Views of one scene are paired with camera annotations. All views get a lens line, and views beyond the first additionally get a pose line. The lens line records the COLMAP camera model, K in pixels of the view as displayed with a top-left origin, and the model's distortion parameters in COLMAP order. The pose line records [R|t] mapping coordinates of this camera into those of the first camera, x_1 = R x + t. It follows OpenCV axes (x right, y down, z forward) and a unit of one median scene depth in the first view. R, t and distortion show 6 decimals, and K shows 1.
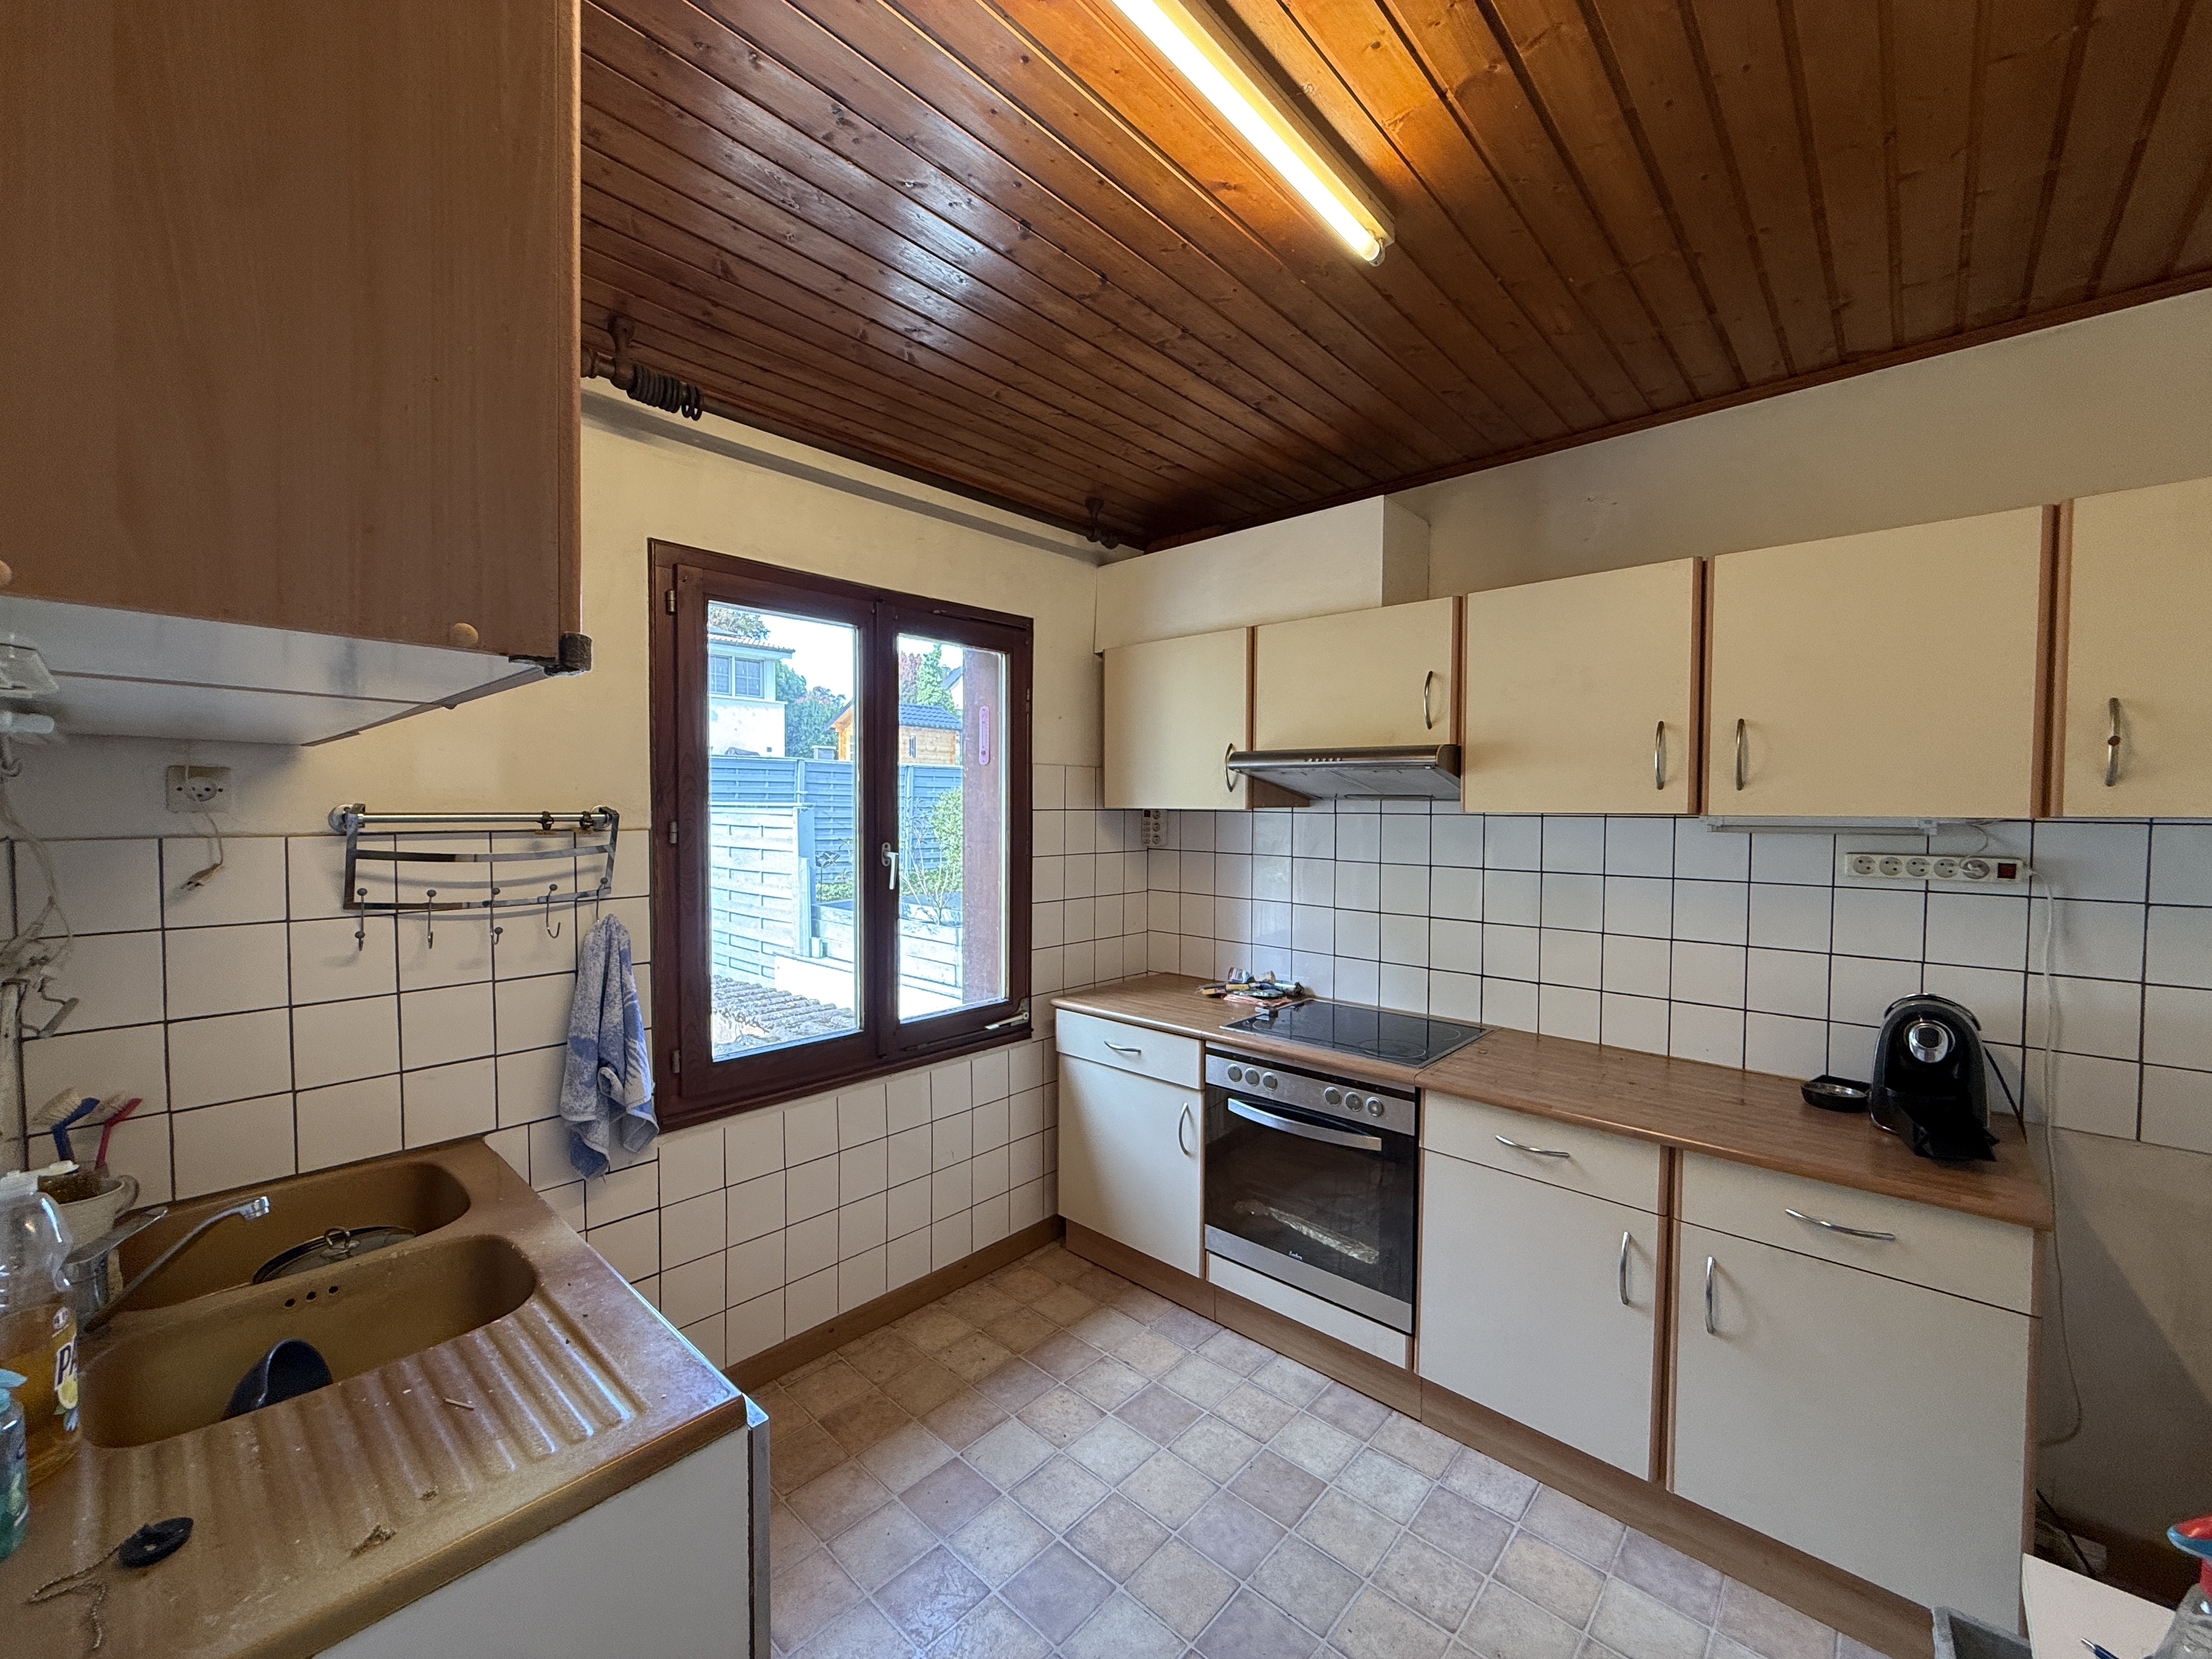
lens RADIAL K [[899.1, 0, 1106.2], [0, 899.1, 832.9], [0, 0, 1]] dist [-0.001966, 0.001010]
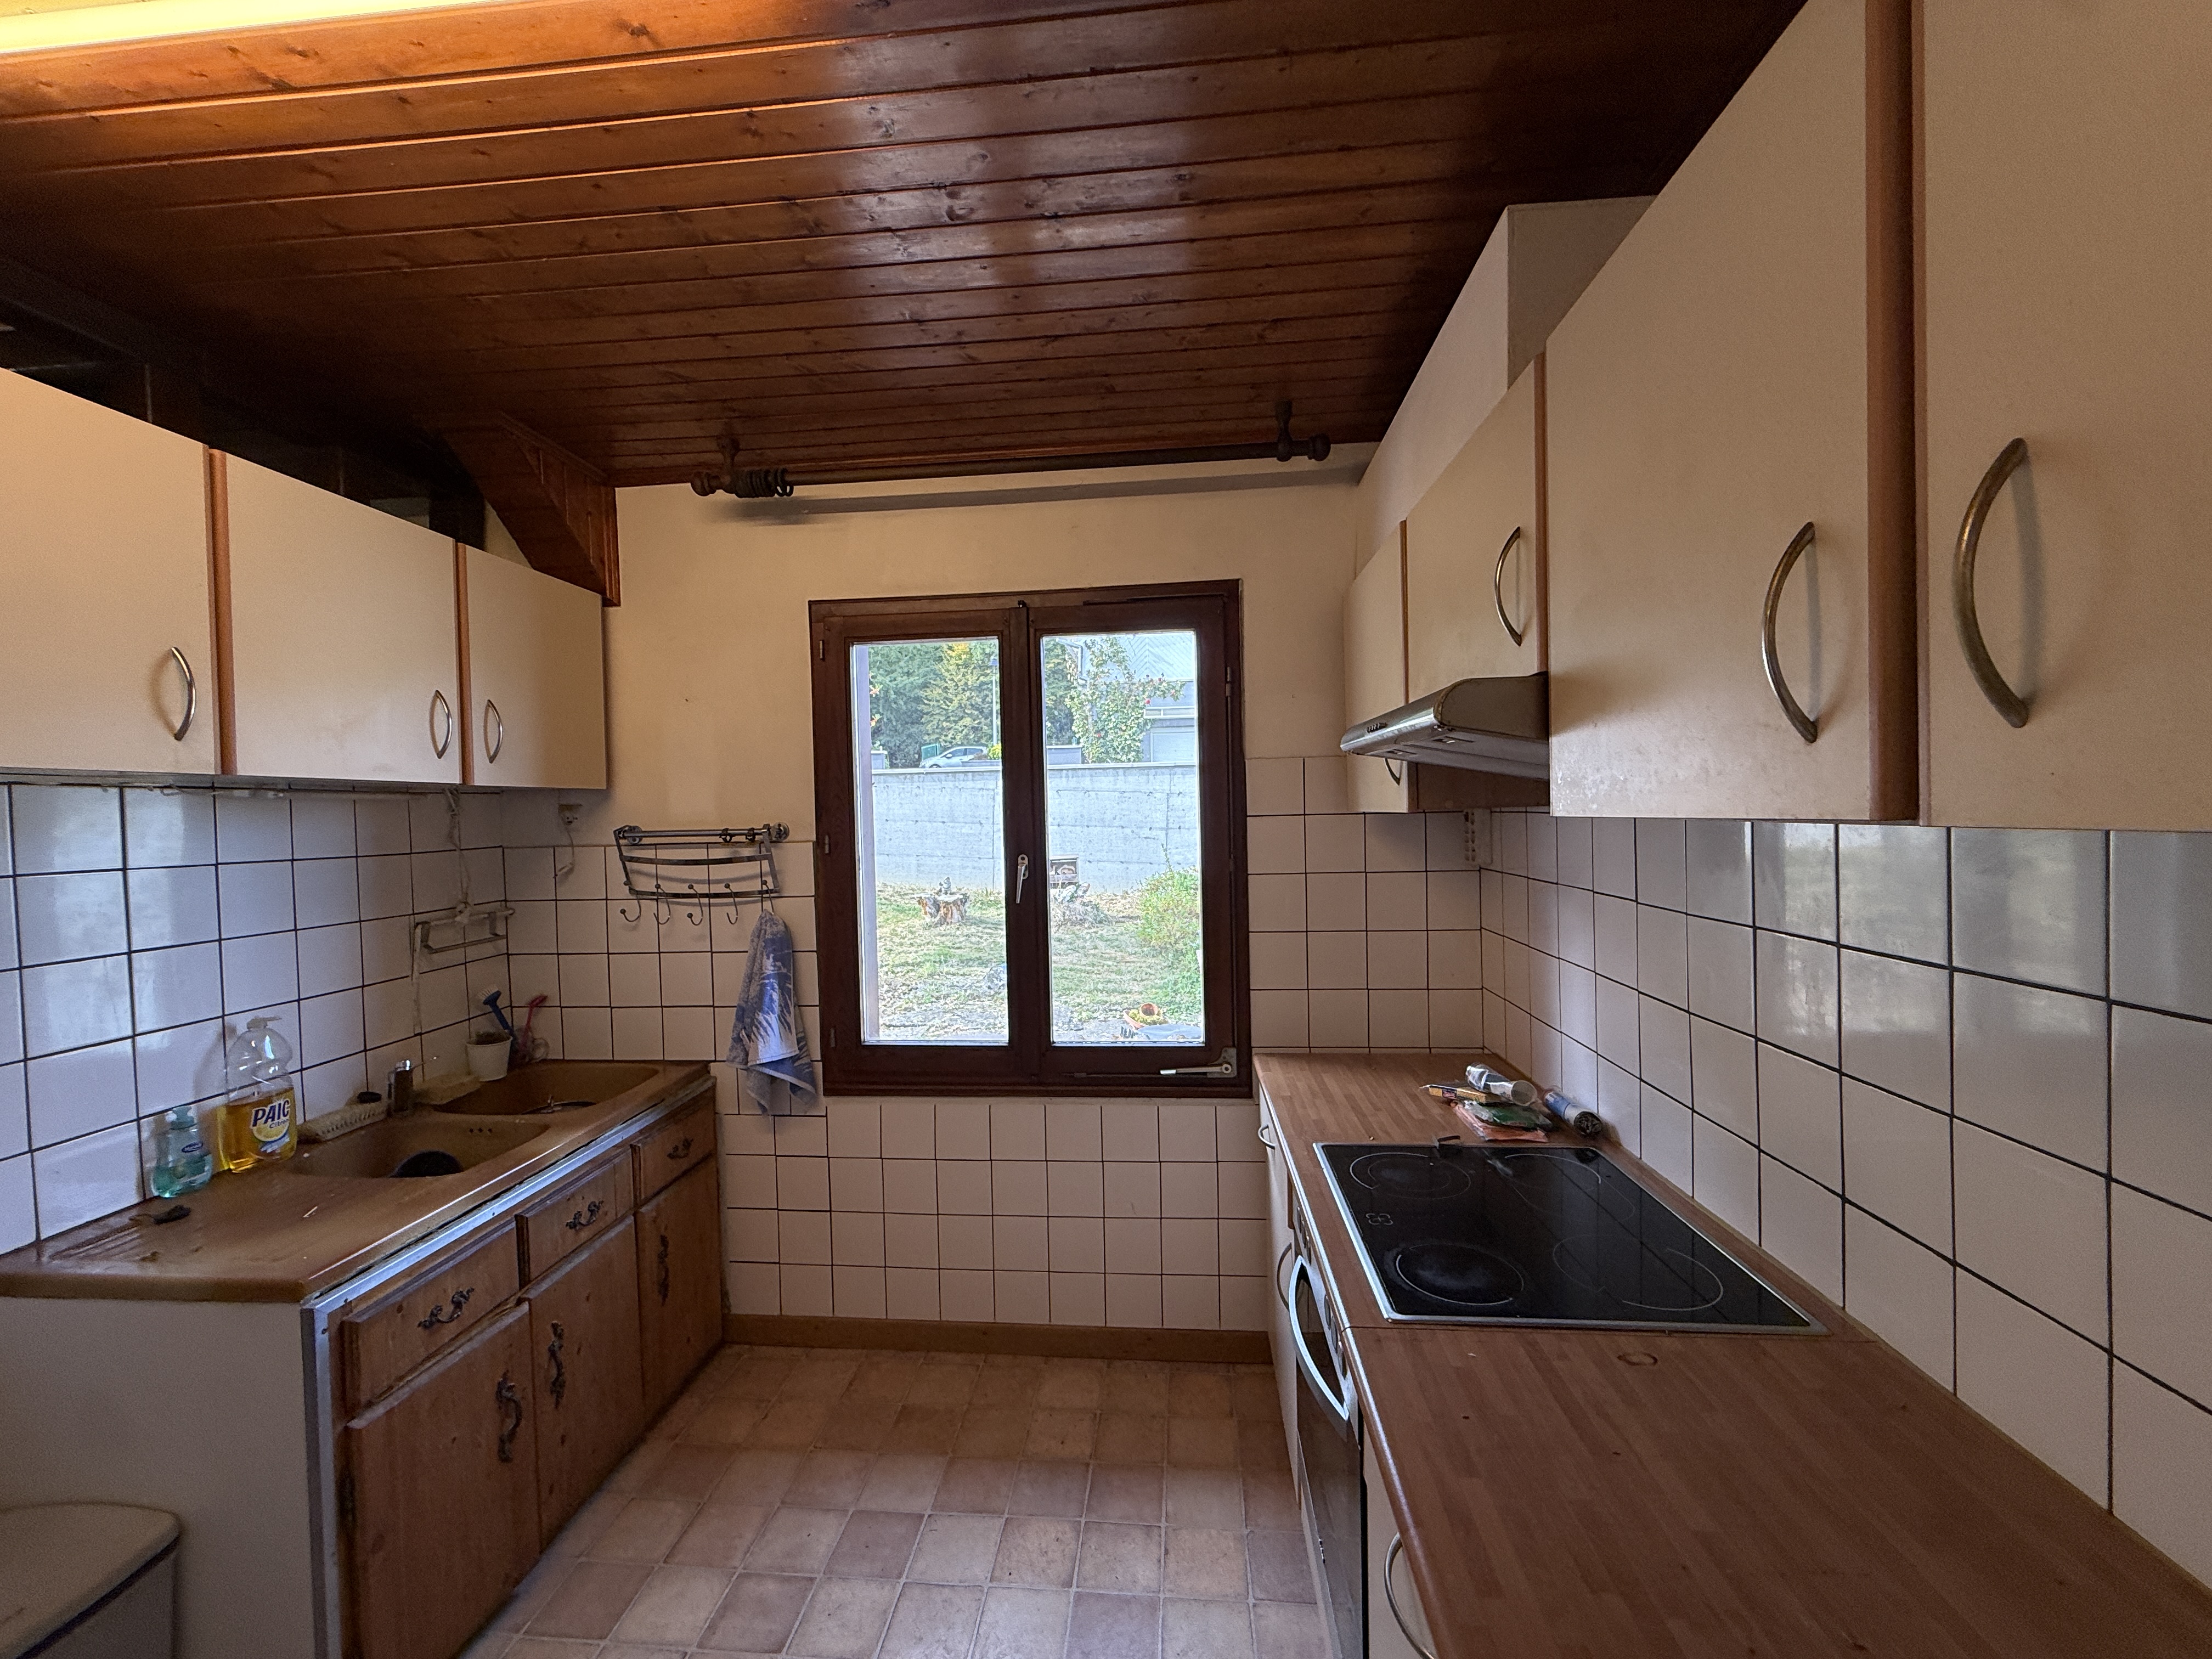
lens RADIAL K [[899.1, 0, 1123.1], [0, 899.1, 832.8], [0, 0, 1]] dist [-0.001966, 0.001010]
pose [[0.592070, 0.000054, -0.805887, 0.696187], [0.001627, 0.999998, 0.001262, -0.016117], [0.805885, -0.002059, 0.592069, 0.600512]]
